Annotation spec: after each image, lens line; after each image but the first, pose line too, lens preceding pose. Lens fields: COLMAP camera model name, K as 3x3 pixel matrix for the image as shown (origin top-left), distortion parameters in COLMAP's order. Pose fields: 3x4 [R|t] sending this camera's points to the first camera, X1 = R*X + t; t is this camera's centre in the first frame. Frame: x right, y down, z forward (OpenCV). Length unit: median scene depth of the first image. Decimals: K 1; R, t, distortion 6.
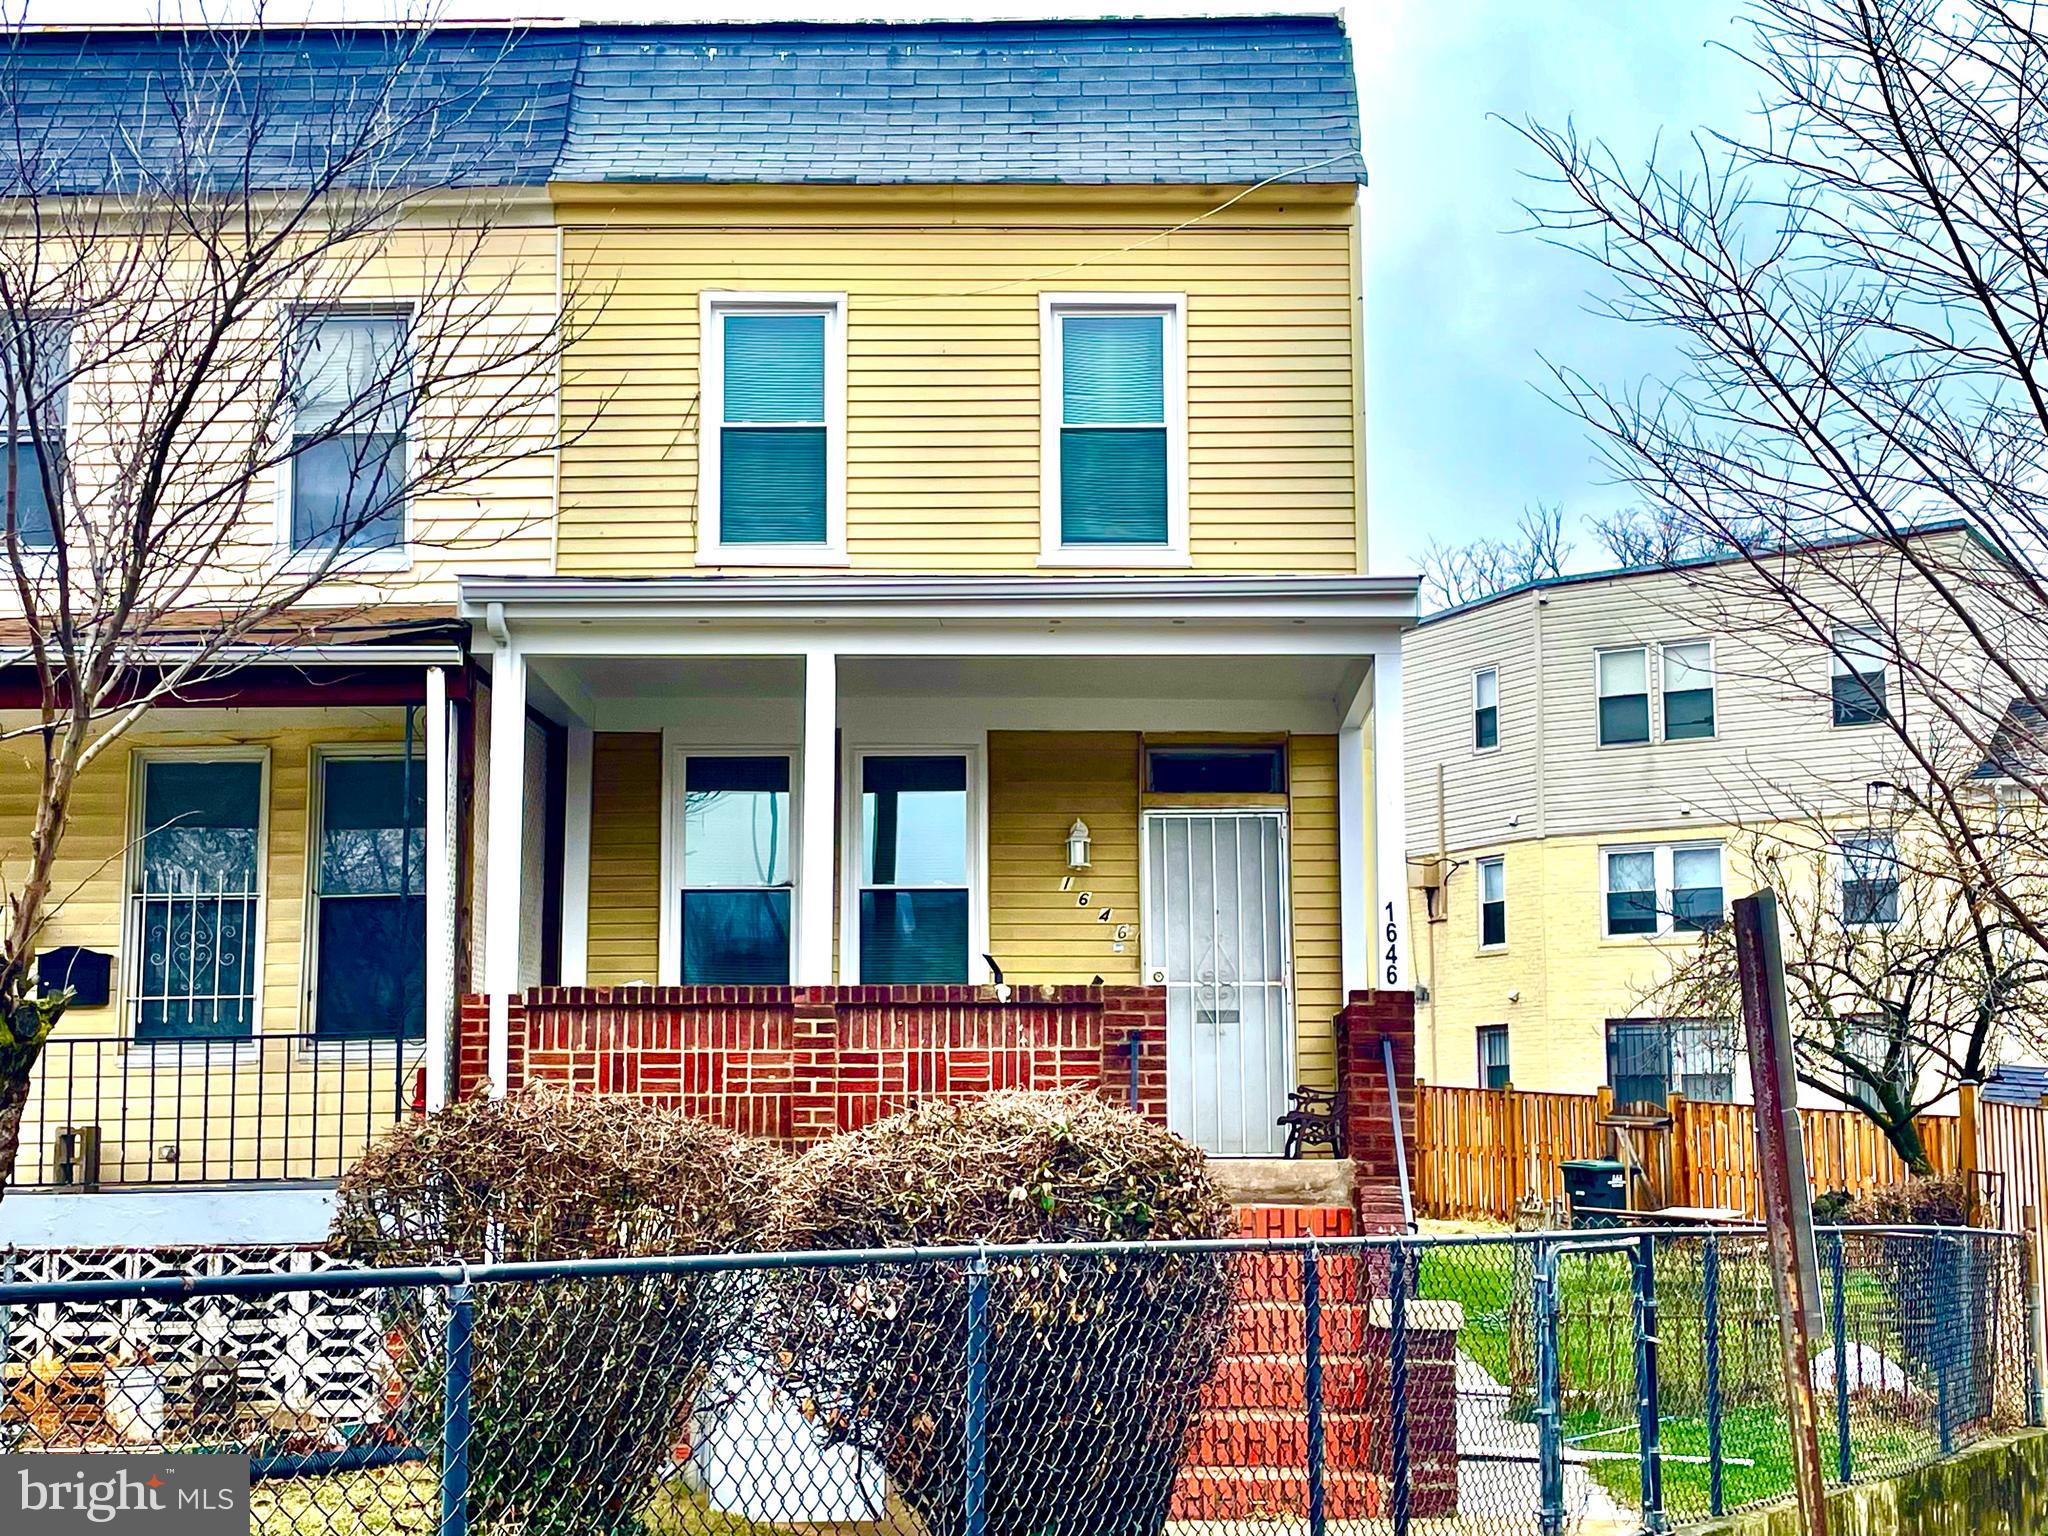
lens RADIAL K [[2881.5, 0, 1022.7], [0, 2881.5, 759.8], [0, 0, 1]] dist [0.111337, 0.000000]
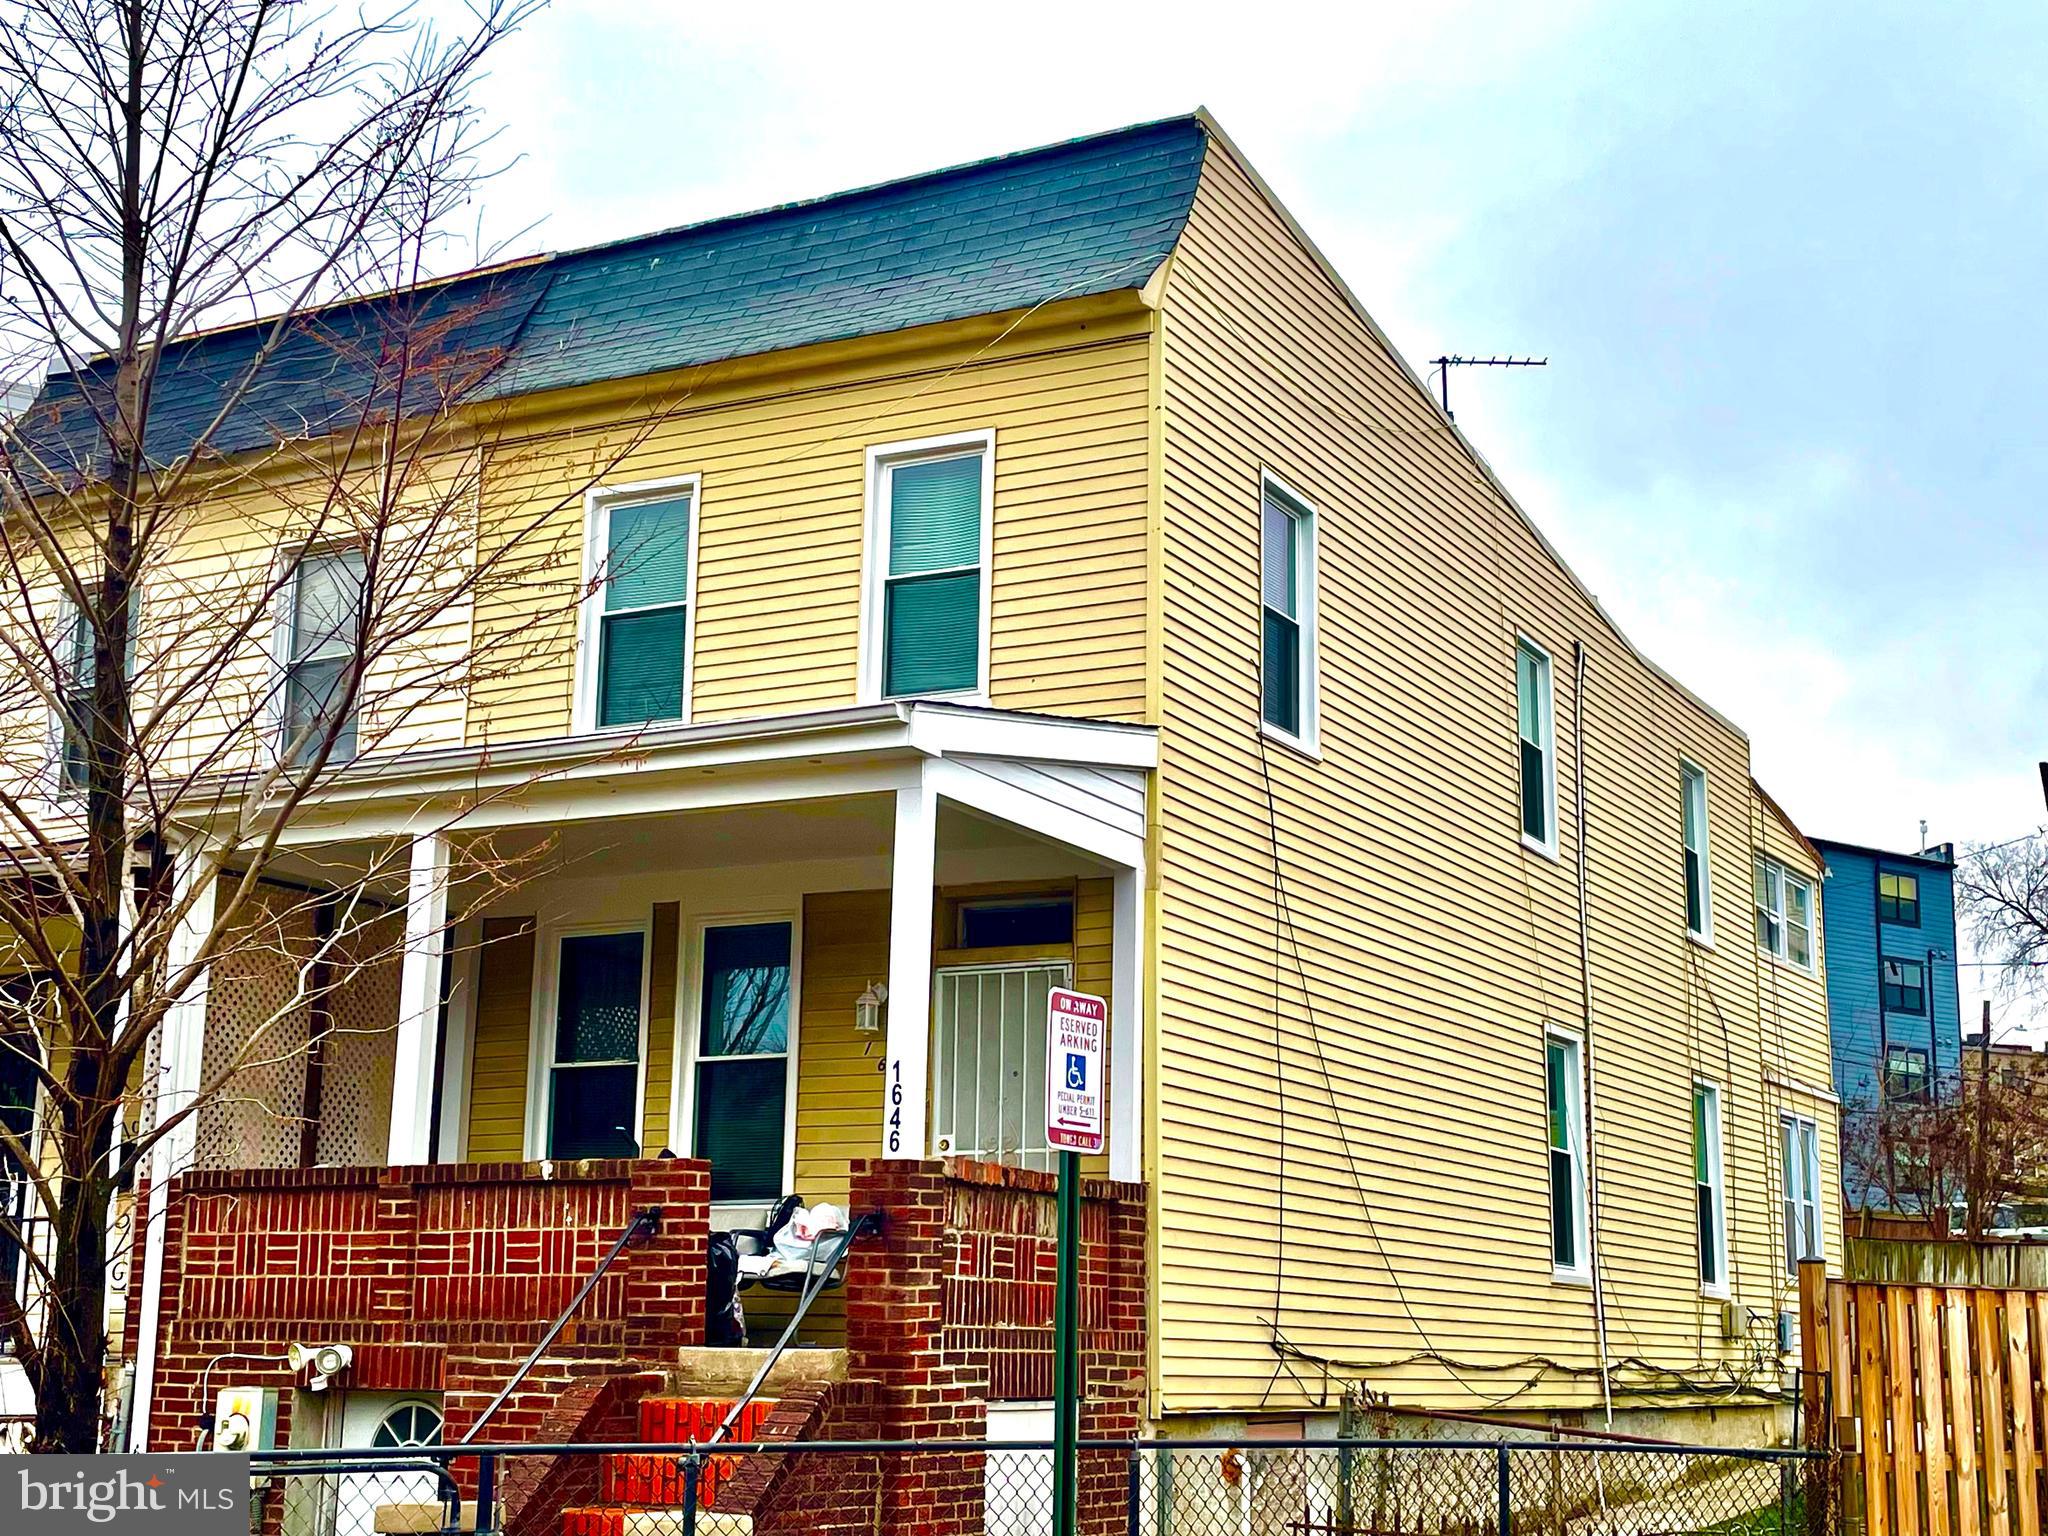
lens RADIAL K [[2648.1, 0, 1038.9], [0, 2648.1, 773.4], [0, 0, 1]] dist [0.087453, 0.000000]
pose [[0.894452, -0.079088, -0.440115, 0.459651], [0.051583, 0.995913, -0.074133, 0.019591], [0.444180, 0.043606, 0.894876, 0.227944]]
